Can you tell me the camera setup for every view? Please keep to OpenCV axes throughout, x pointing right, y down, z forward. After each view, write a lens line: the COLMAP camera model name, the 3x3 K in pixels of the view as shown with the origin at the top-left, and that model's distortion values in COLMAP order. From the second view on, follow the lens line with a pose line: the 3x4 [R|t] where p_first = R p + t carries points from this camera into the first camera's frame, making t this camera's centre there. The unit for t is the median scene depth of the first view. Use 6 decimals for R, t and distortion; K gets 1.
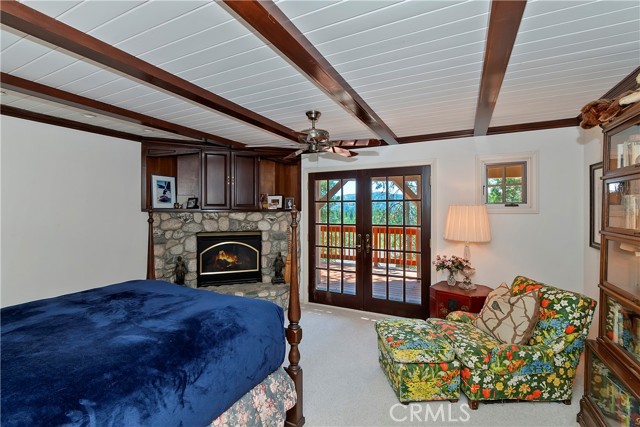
lens RADIAL K [[288.0, 0, 318.7], [0, 288.0, 217.0], [0, 0, 1]] dist [0.001851, -0.000142]
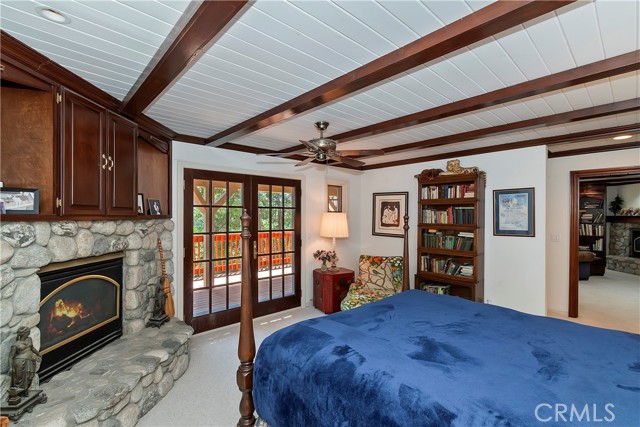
lens RADIAL K [[288.0, 0, 318.7], [0, 288.0, 217.0], [0, 0, 1]] dist [0.001851, -0.000142]
pose [[0.370799, -0.003448, 0.928707, -0.658753], [0.025426, 0.999656, -0.006440, -0.009471], [-0.928365, 0.026001, 0.370759, 0.409864]]
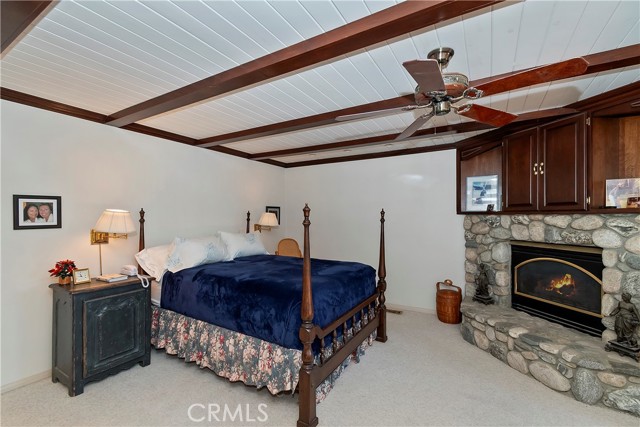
lens RADIAL K [[288.0, 0, 318.7], [0, 288.0, 217.0], [0, 0, 1]] dist [0.001851, -0.000142]
pose [[-0.090131, -0.000782, -0.995930, 0.430275], [-0.025583, 0.999672, 0.001530, 0.001896], [0.995601, 0.025617, -0.090121, 0.526167]]
